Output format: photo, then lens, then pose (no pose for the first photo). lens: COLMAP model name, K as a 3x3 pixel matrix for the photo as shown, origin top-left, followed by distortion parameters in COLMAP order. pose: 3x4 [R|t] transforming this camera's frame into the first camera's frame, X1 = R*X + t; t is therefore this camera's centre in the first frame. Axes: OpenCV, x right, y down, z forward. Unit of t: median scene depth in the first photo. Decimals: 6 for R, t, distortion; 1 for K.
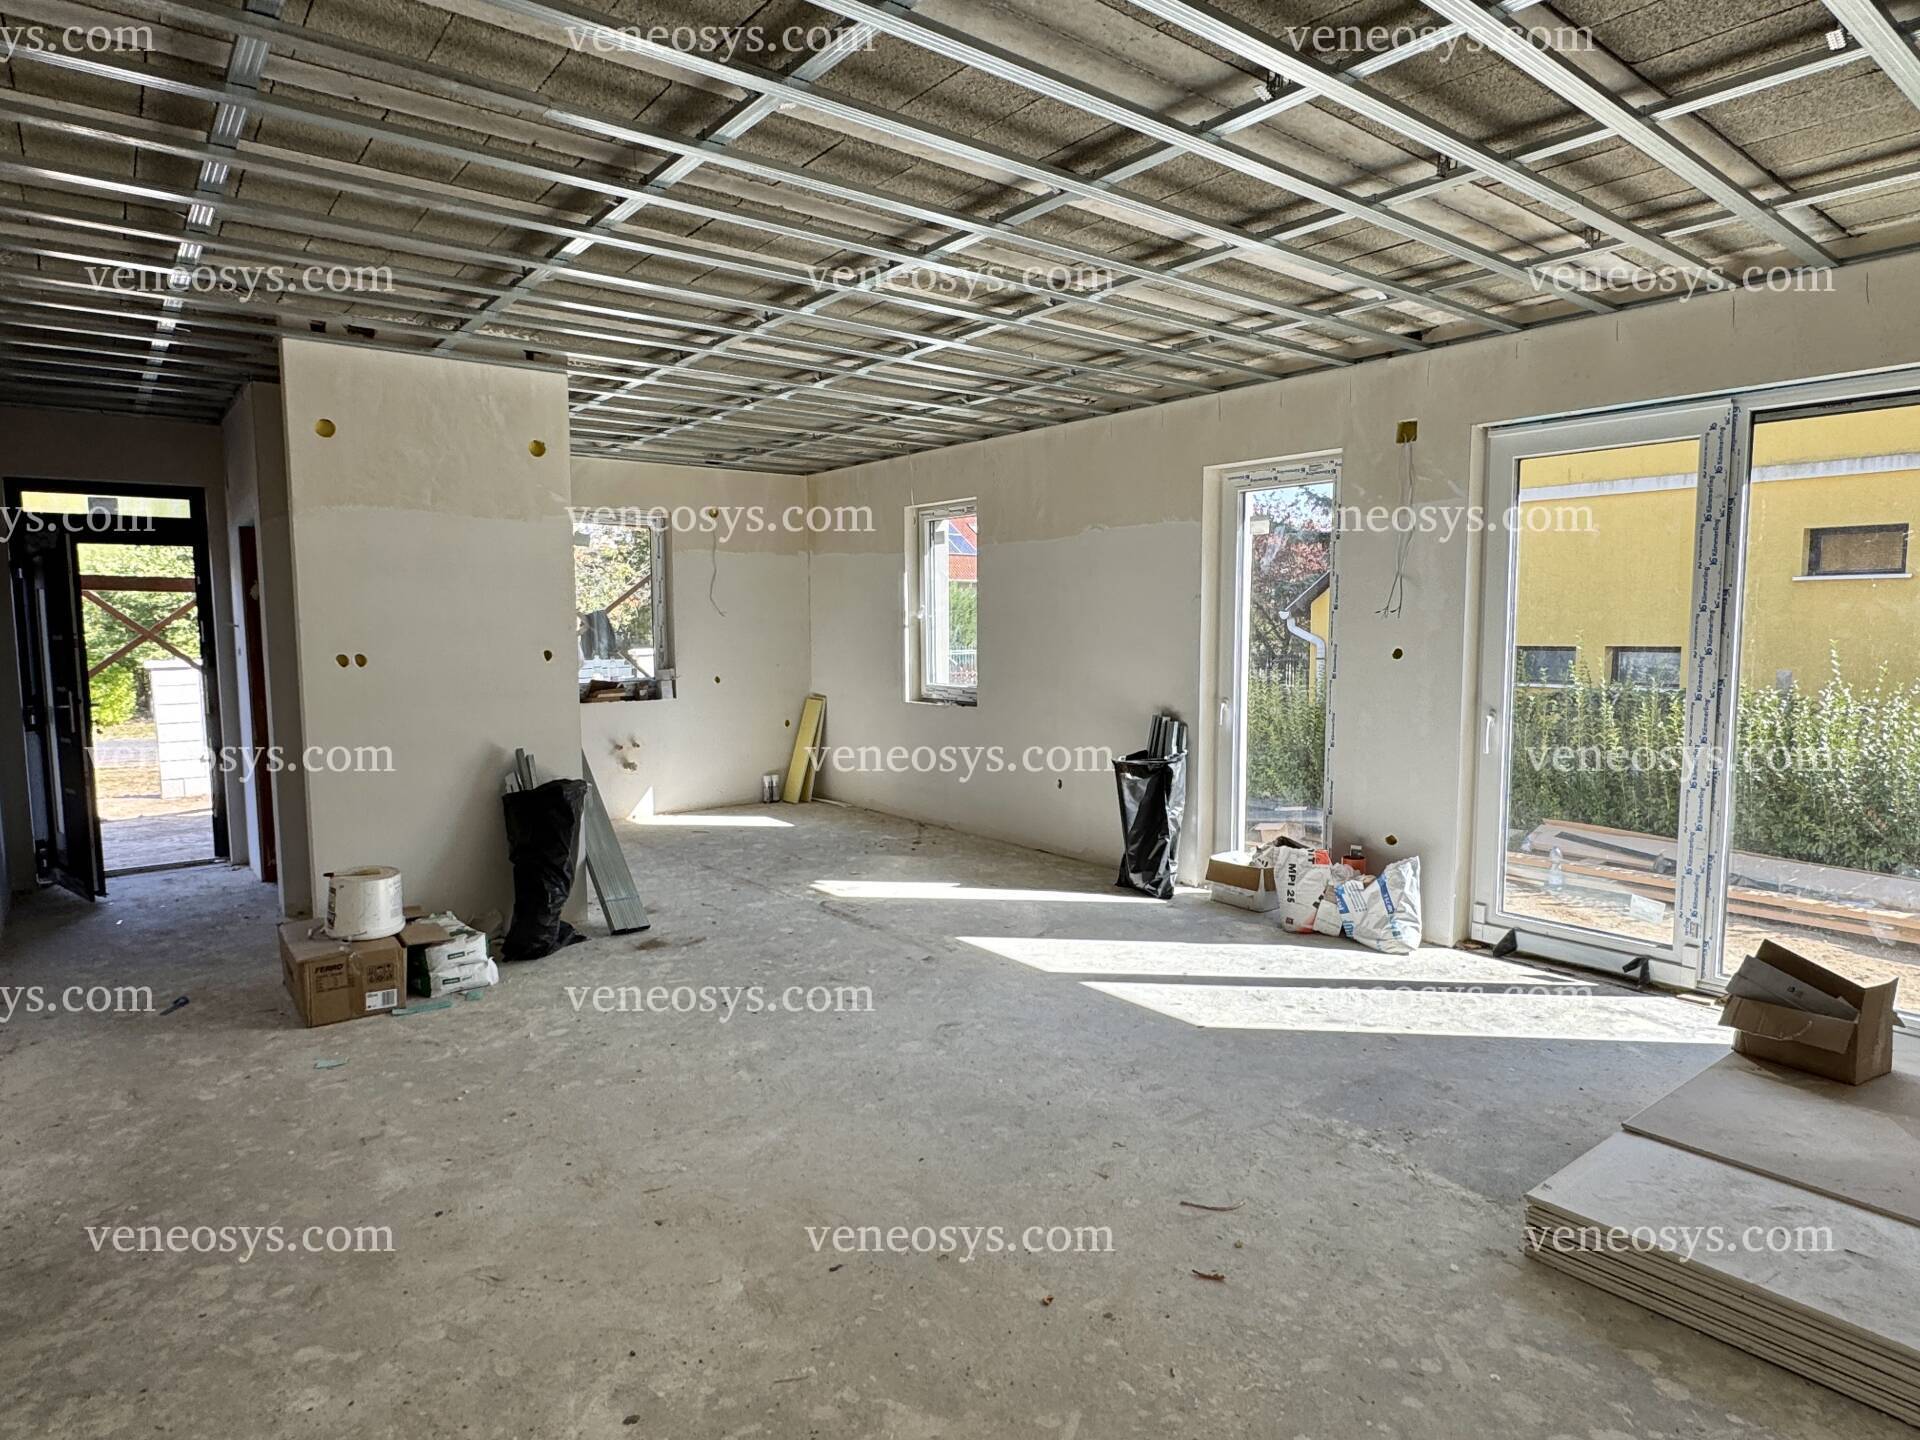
lens RADIAL K [[1098.5, 0, 956.6], [0, 1098.5, 718.7], [0, 0, 1]] dist [0.004778, -0.003123]
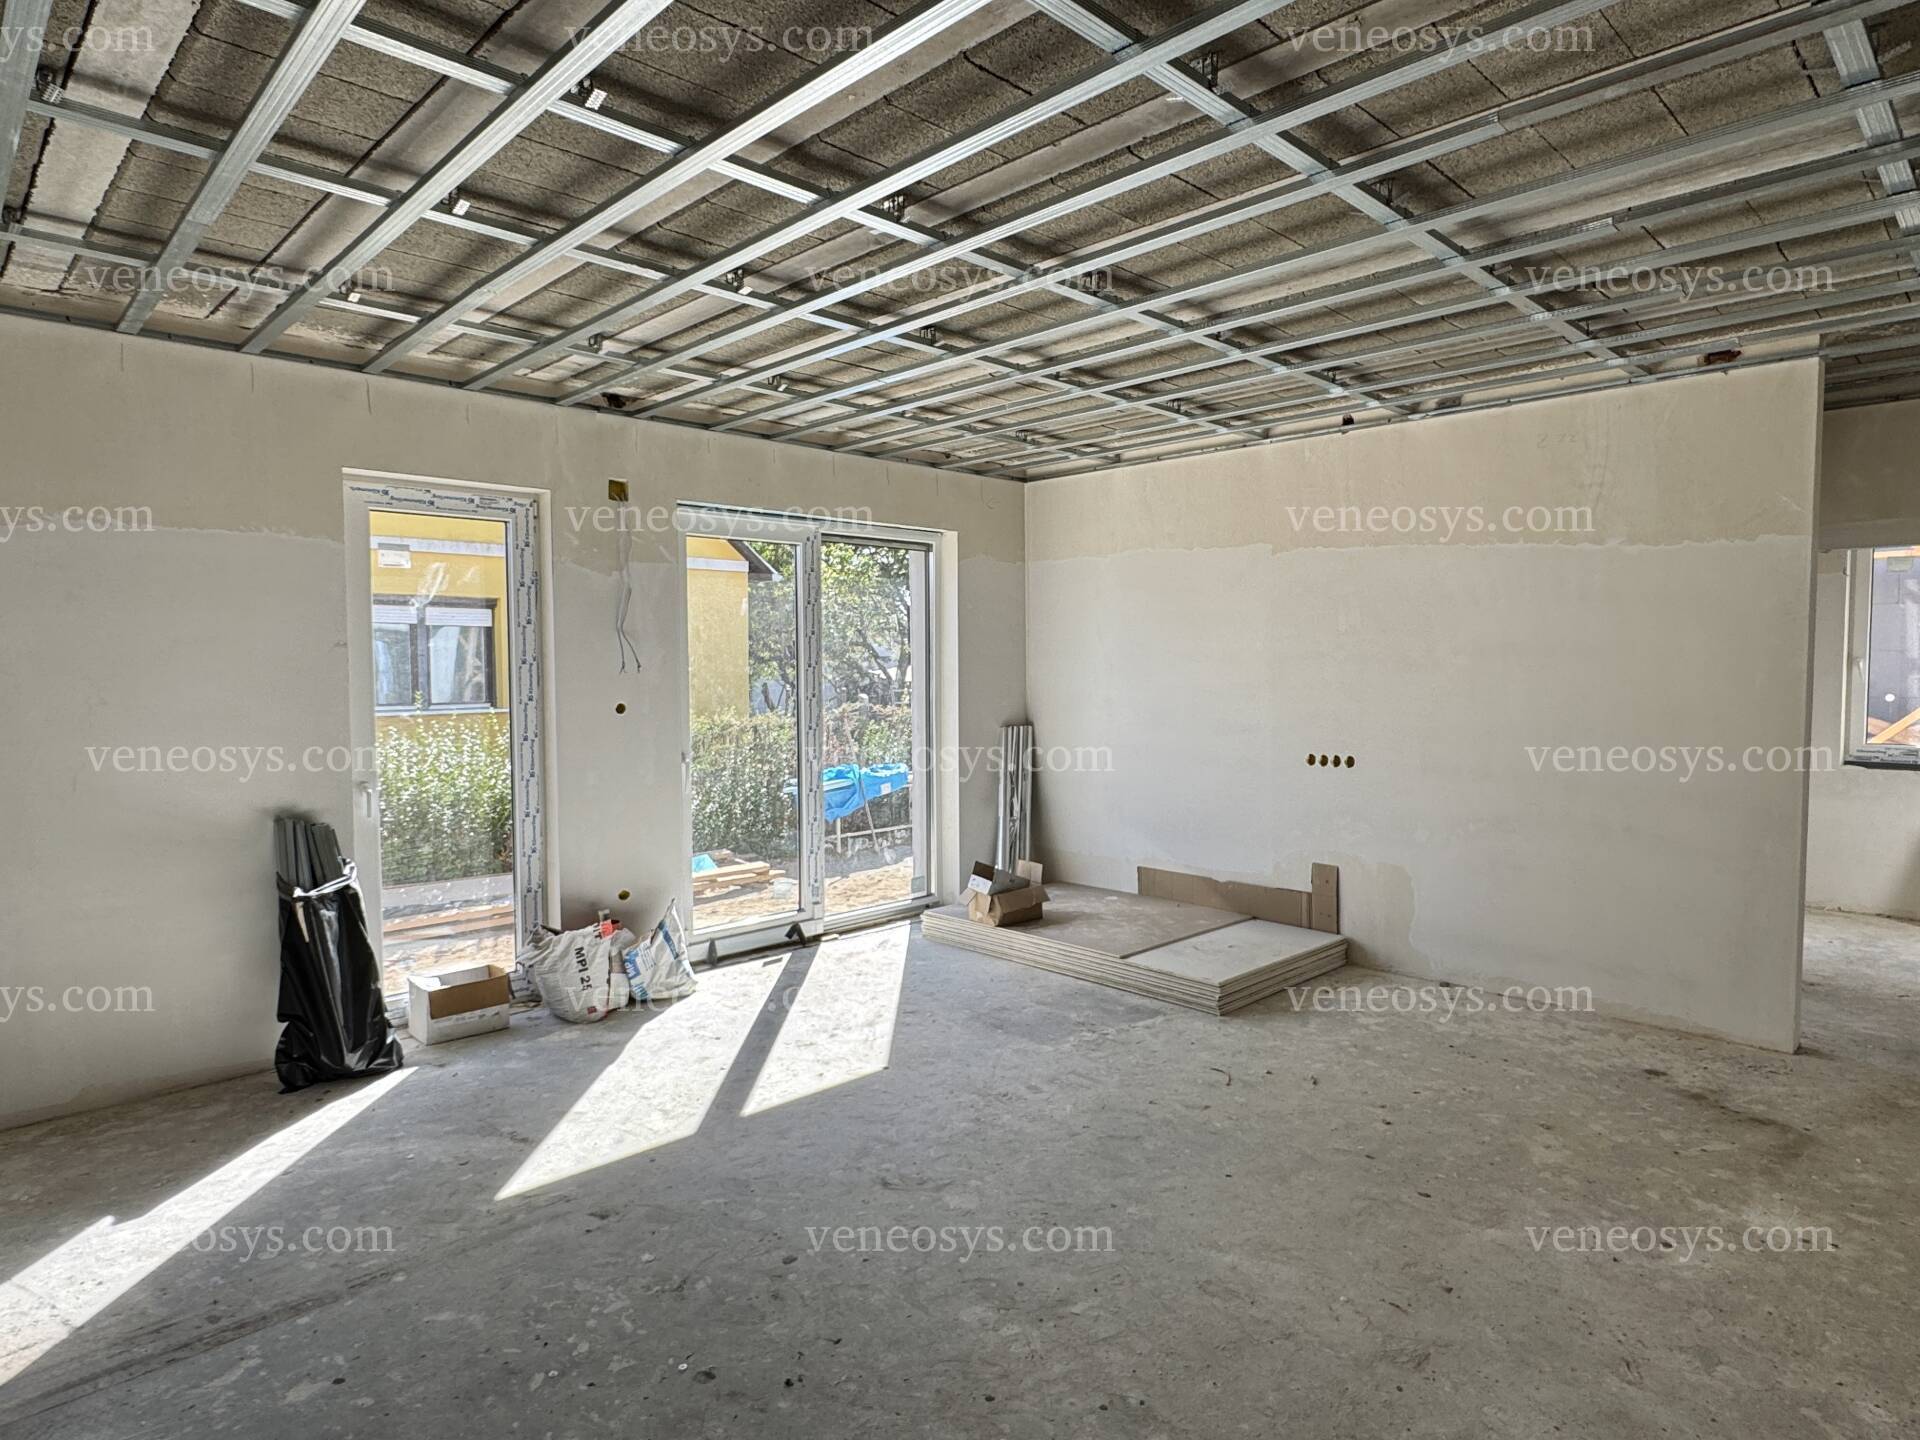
lens RADIAL K [[1098.5, 0, 962.3], [0, 1098.5, 717.5], [0, 0, 1]] dist [0.004778, -0.003123]
pose [[-0.106000, -0.042248, 0.993468, -0.696886], [0.095215, 0.994075, 0.052433, -0.081785], [-0.989797, 0.100151, -0.101349, 0.877174]]
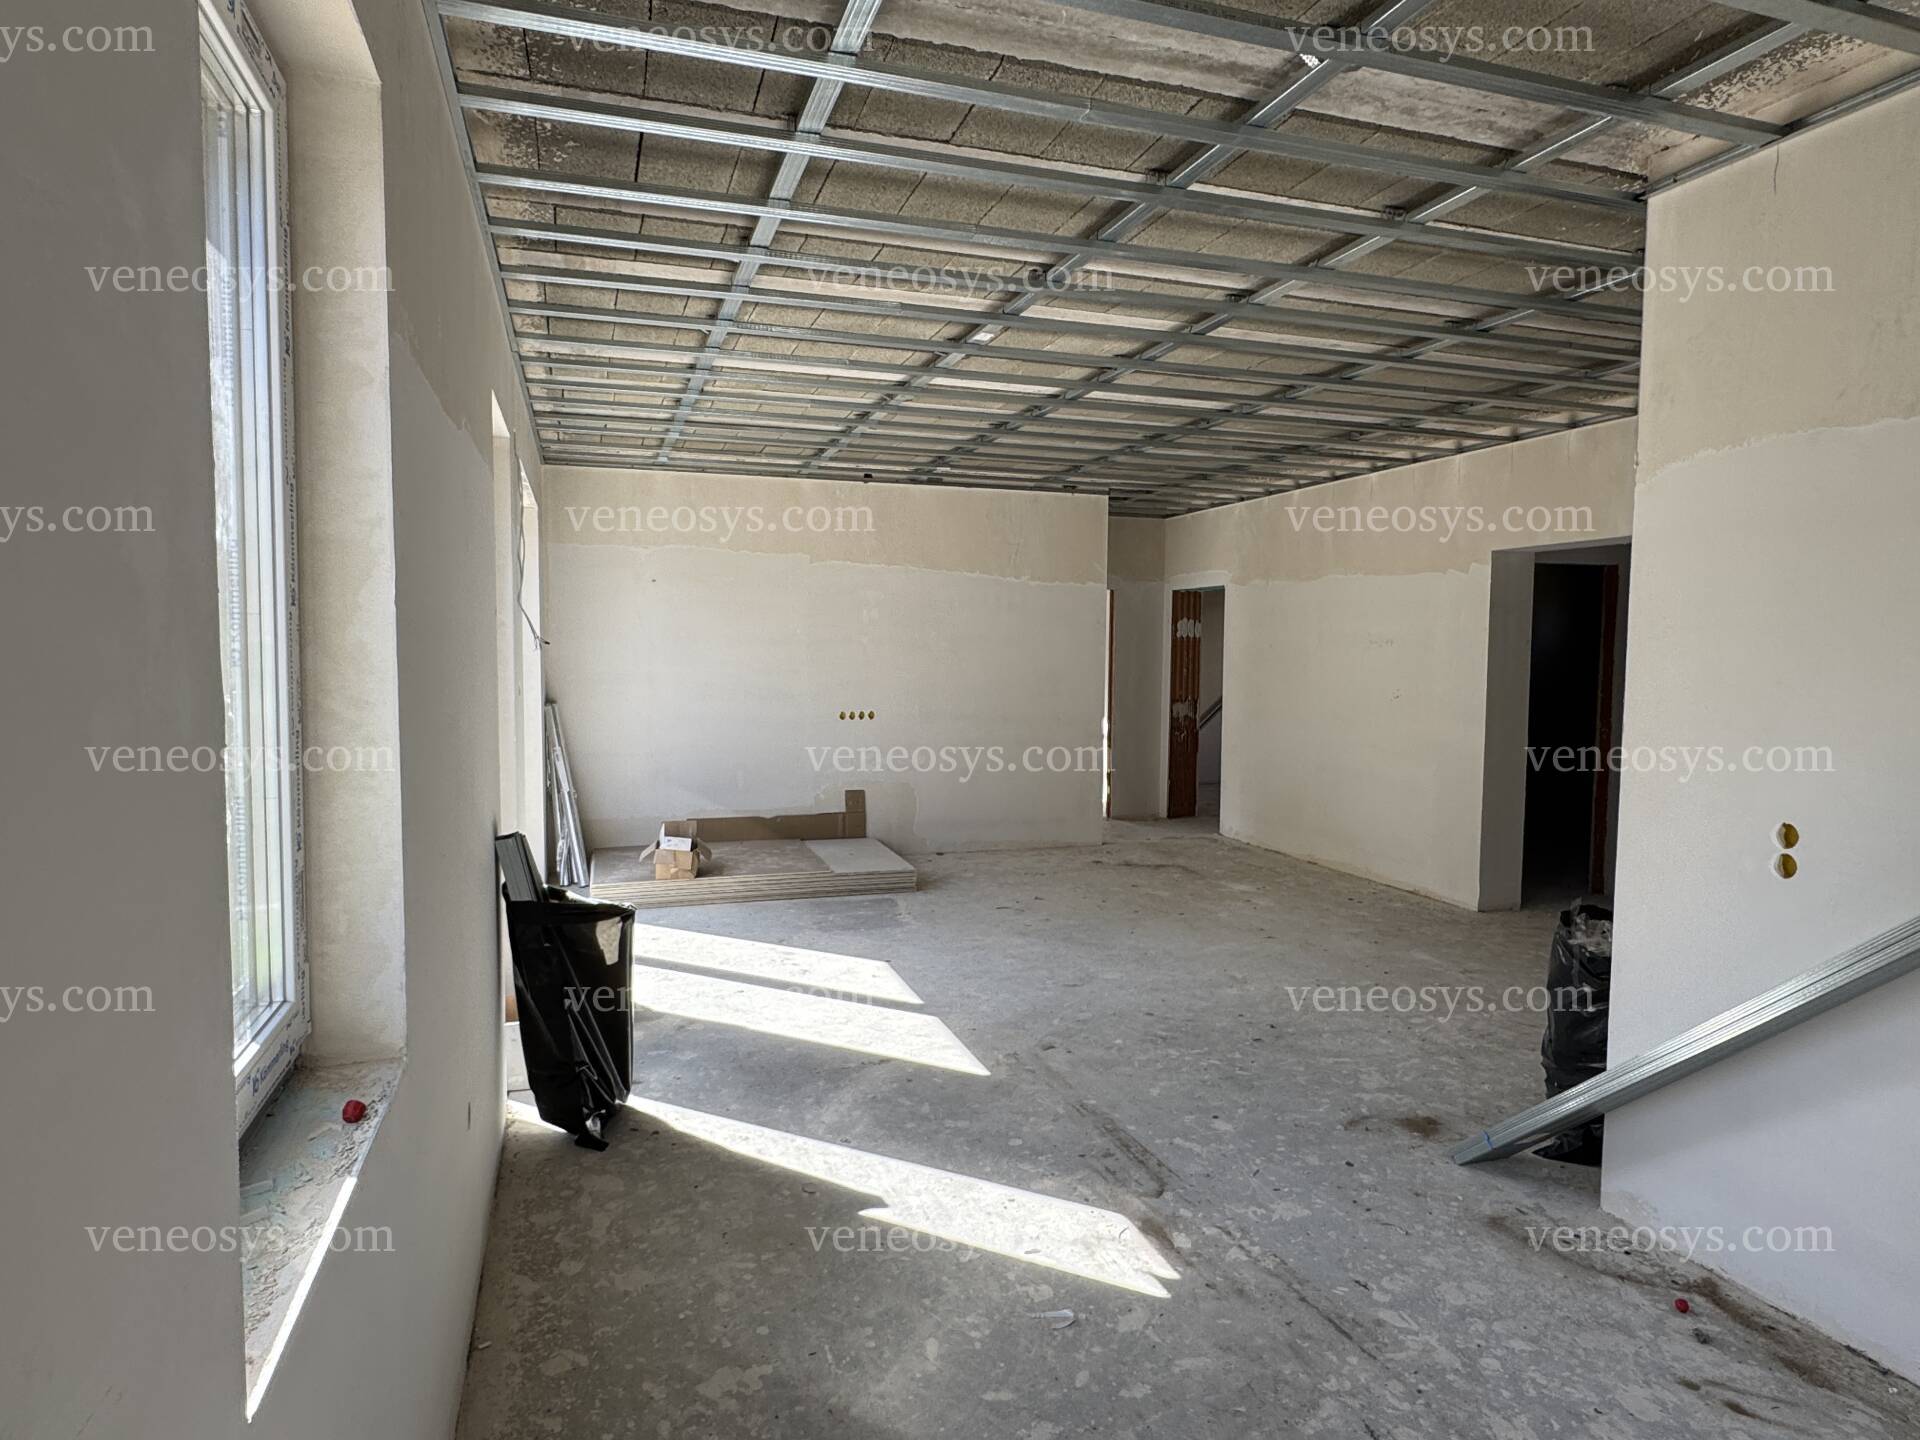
lens RADIAL K [[1098.5, 0, 954.2], [0, 1098.5, 720.2], [0, 0, 1]] dist [0.004778, -0.003123]
pose [[-0.938927, -0.024799, 0.343223, -0.258163], [0.028102, 0.988543, 0.148301, -0.171558], [-0.342968, 0.148889, -0.927472, 1.879162]]
